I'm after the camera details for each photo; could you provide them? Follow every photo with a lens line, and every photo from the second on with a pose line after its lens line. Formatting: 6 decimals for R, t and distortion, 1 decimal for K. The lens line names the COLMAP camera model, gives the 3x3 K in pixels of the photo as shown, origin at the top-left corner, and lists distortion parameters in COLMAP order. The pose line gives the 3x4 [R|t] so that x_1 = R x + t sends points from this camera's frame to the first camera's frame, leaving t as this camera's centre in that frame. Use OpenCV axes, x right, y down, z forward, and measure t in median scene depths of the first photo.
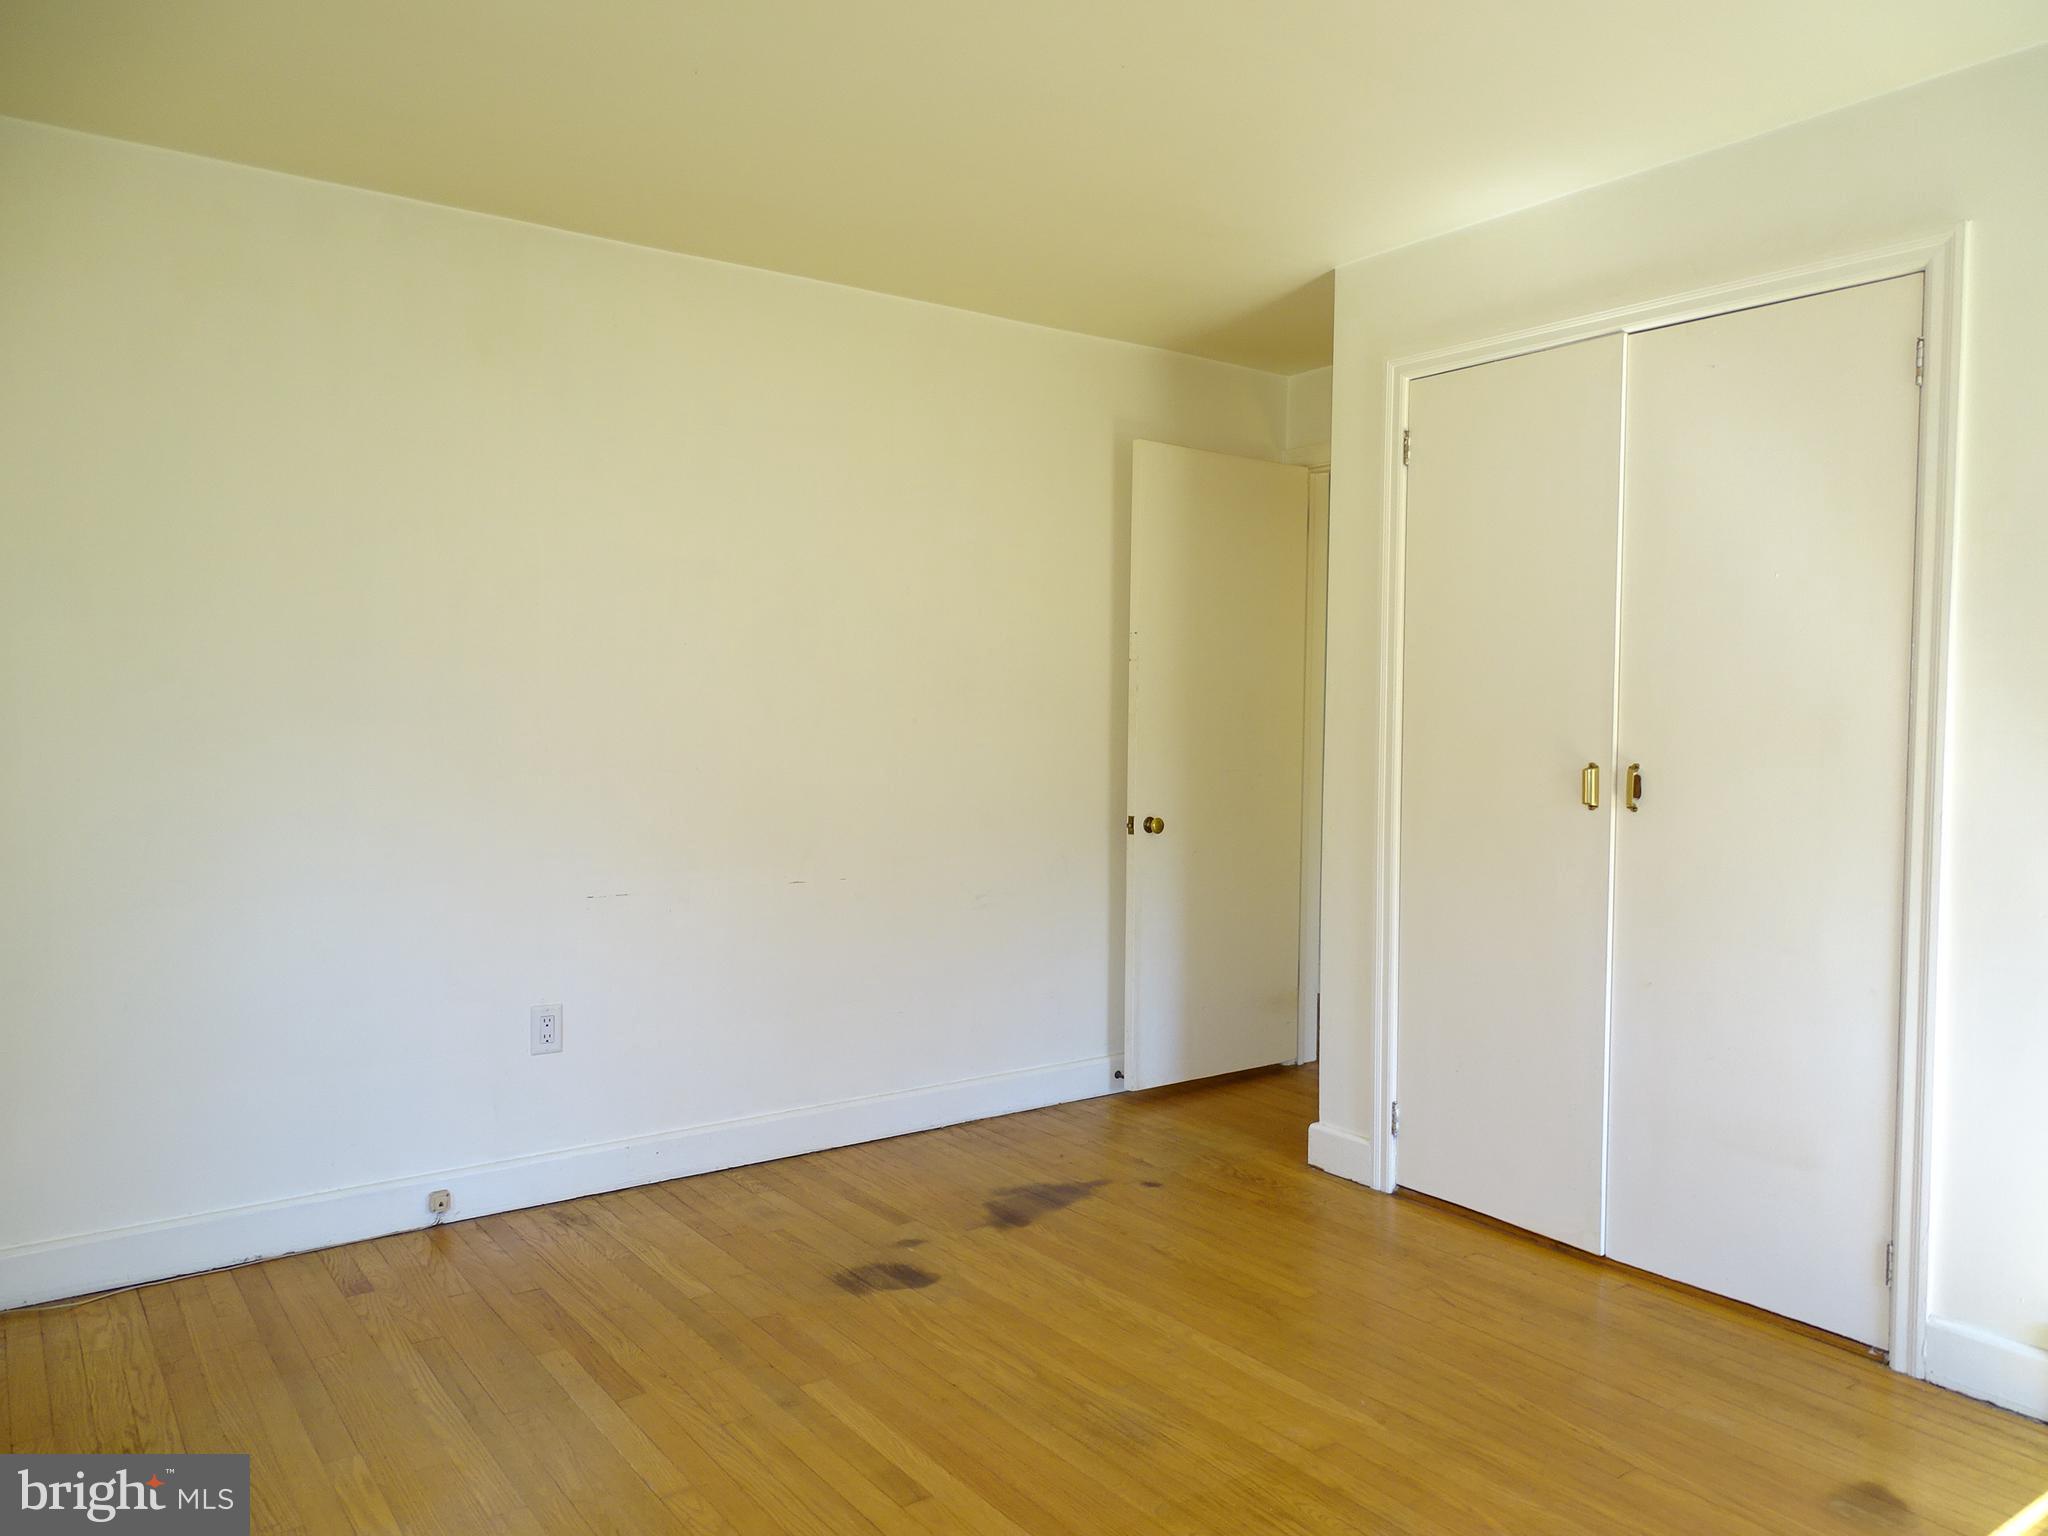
lens RADIAL K [[1459.0, 0, 1021.5], [0, 1459.0, 779.6], [0, 0, 1]] dist [0.008444, -0.007020]
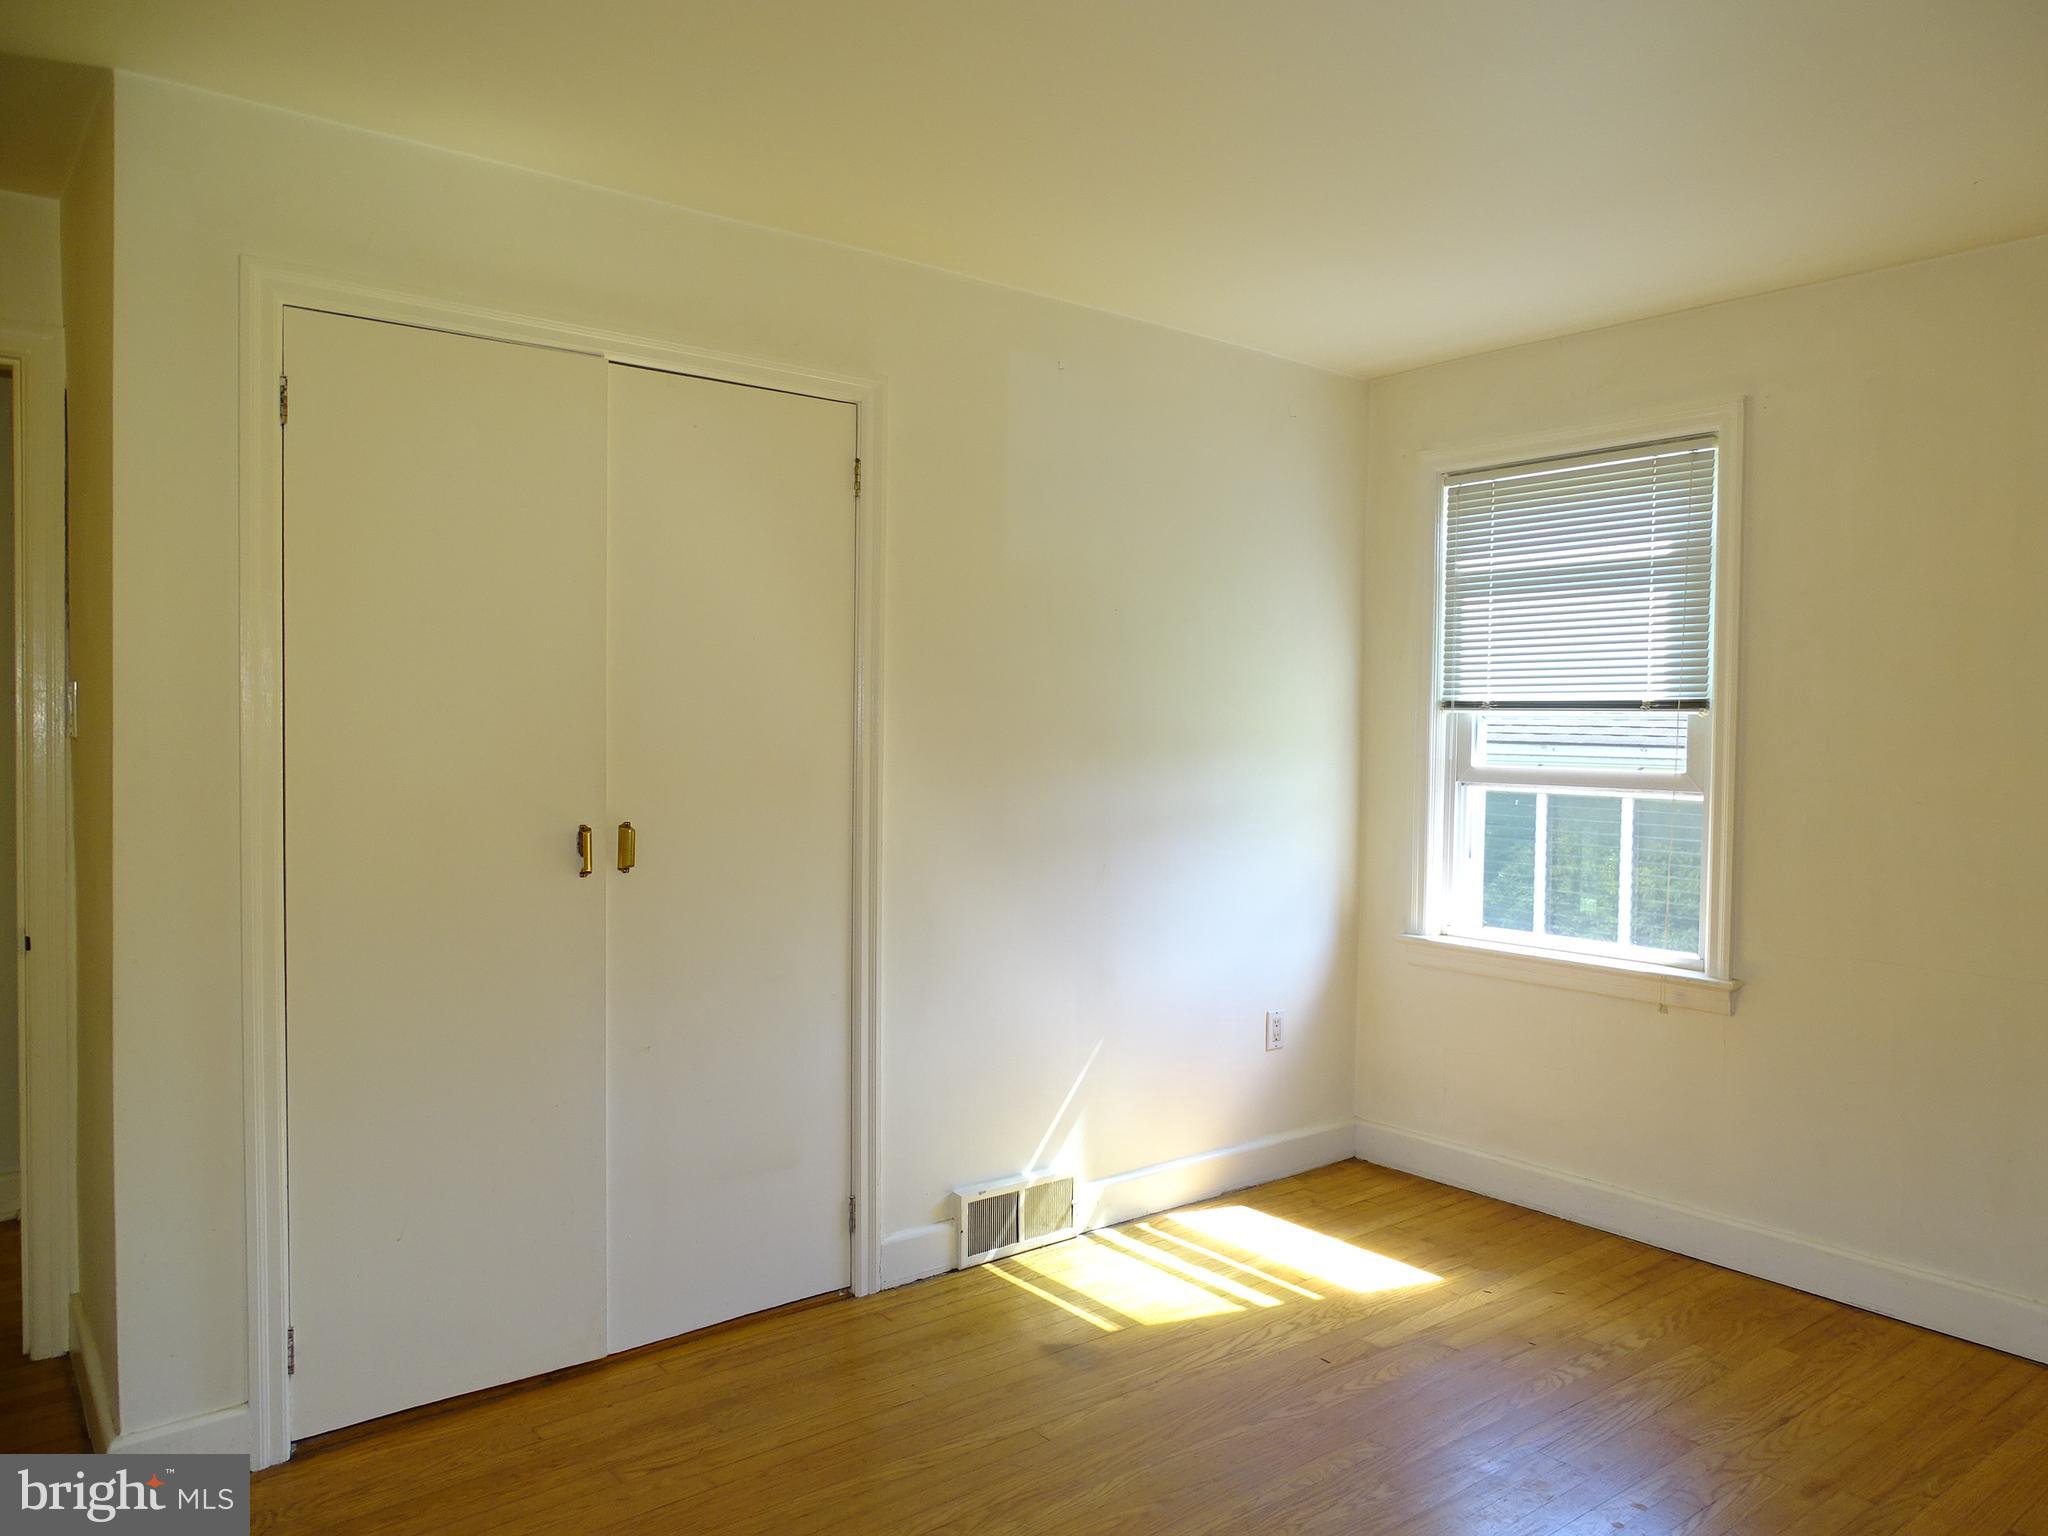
lens RADIAL K [[1459.0, 0, 1062.0], [0, 1459.0, 765.6], [0, 0, 1]] dist [0.008444, -0.007020]
pose [[-0.058227, -0.047803, 0.997158, -0.548446], [0.037753, 0.998033, 0.050049, -0.085907], [-0.997589, 0.040560, -0.056307, 0.788677]]
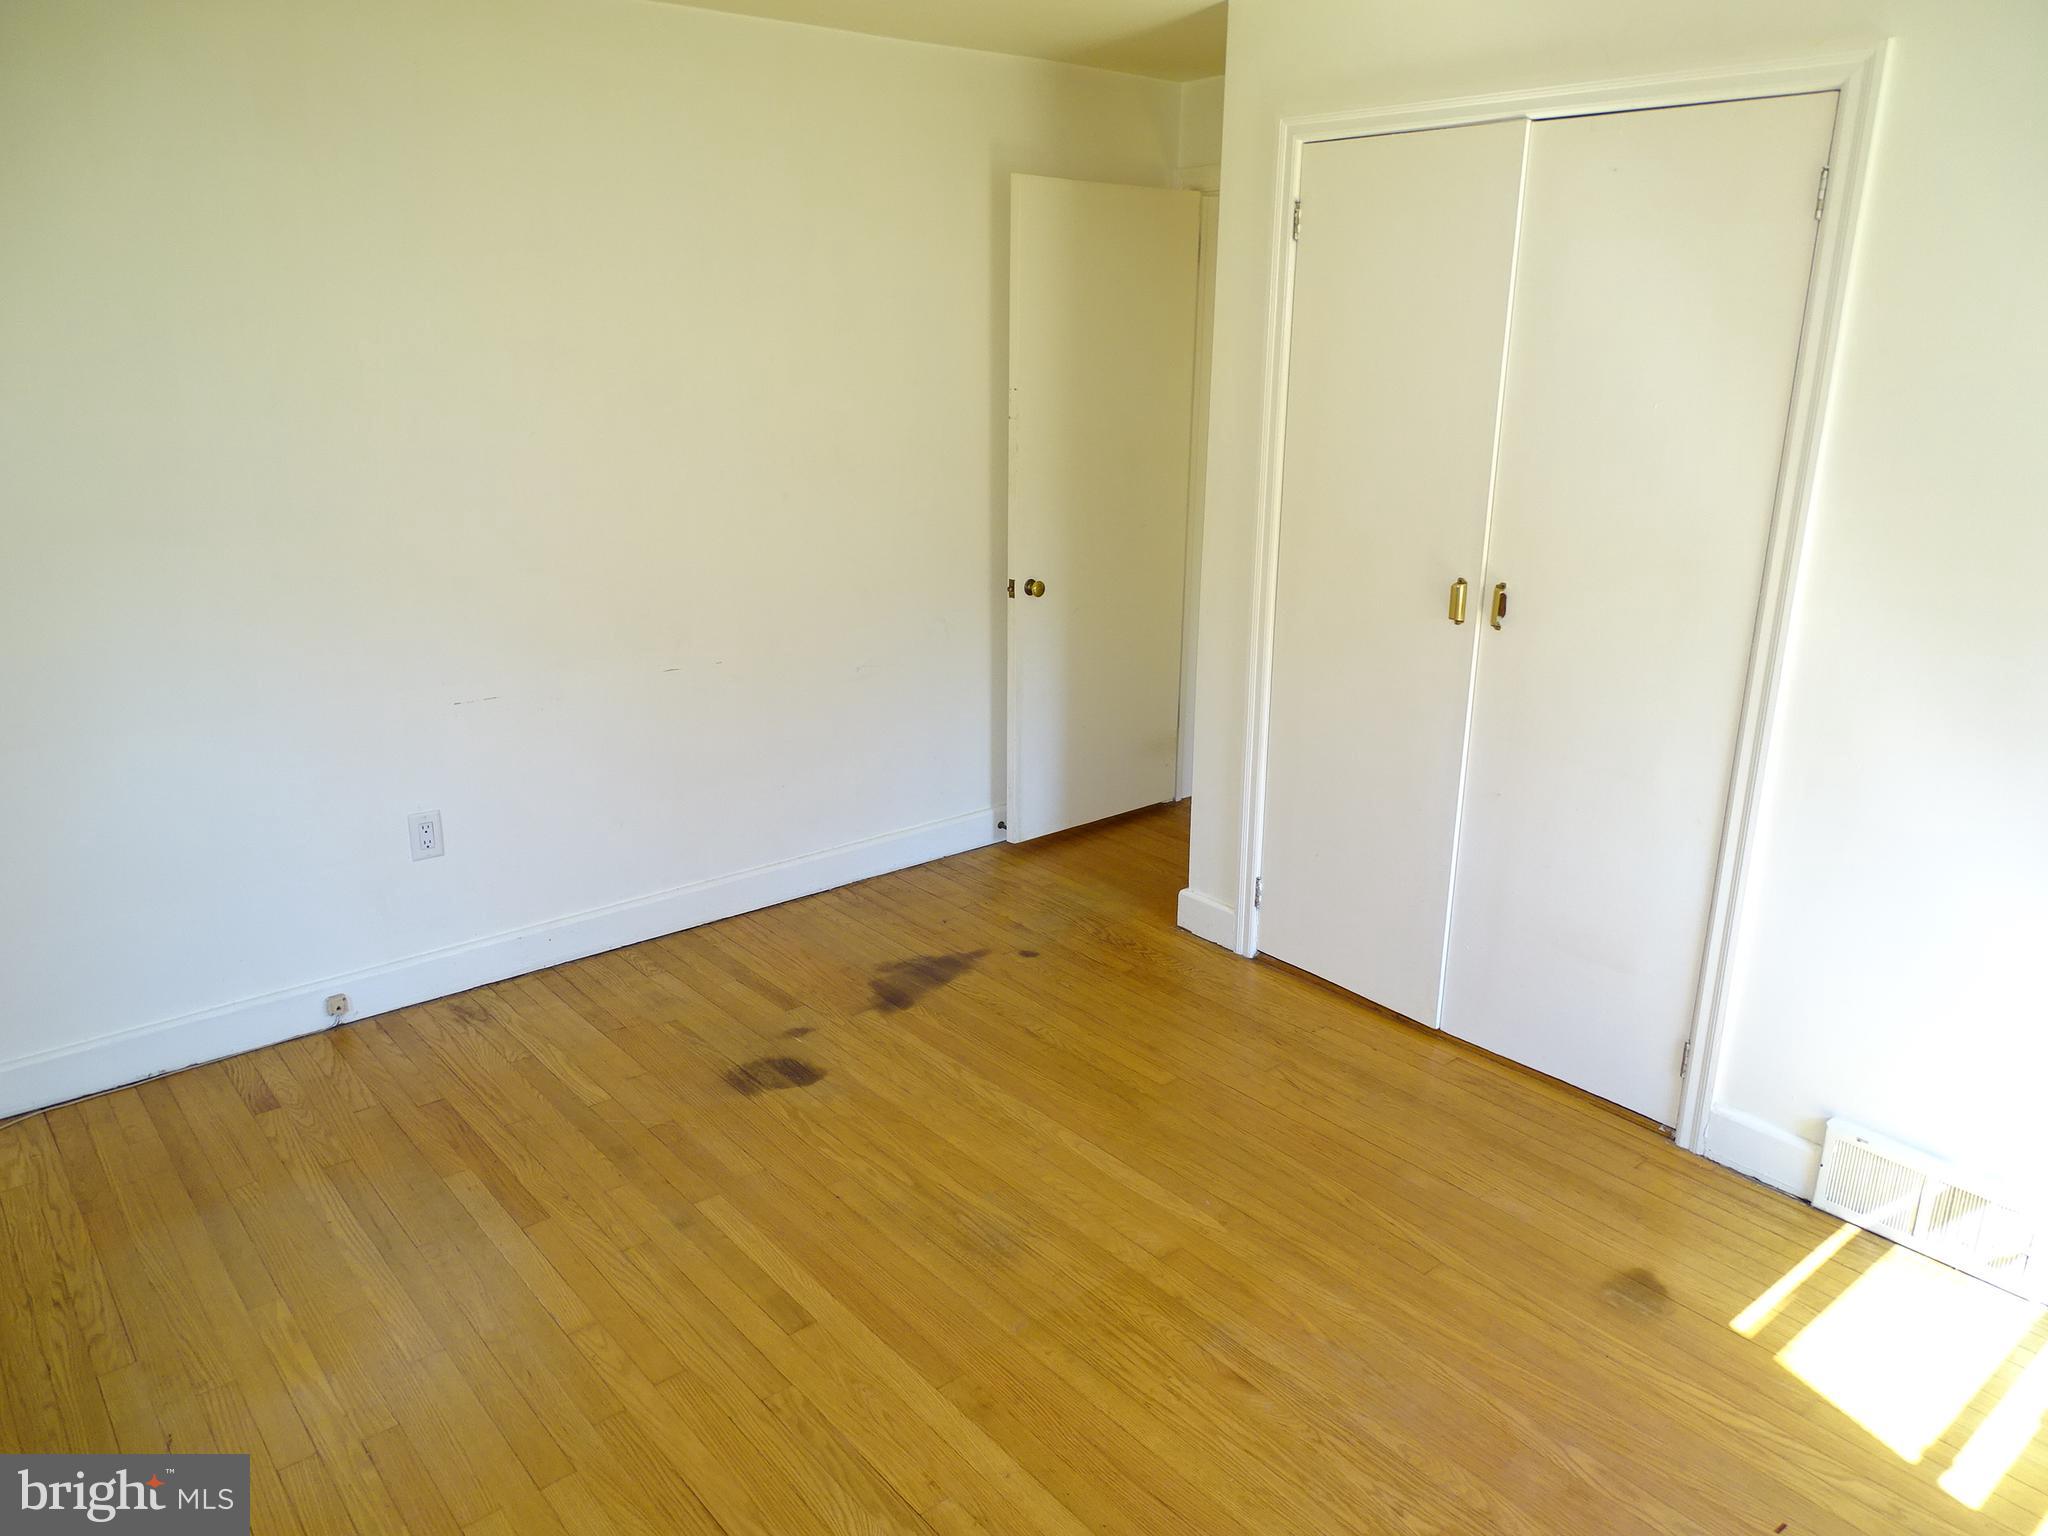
lens RADIAL K [[1459.0, 0, 1019.1], [0, 1459.0, 775.9], [0, 0, 1]] dist [0.008444, -0.007020]
pose [[0.997901, -0.020636, 0.061383, 0.024422], [0.004295, 0.966870, 0.255233, -0.143269], [-0.064616, -0.254433, 0.964929, 0.018278]]
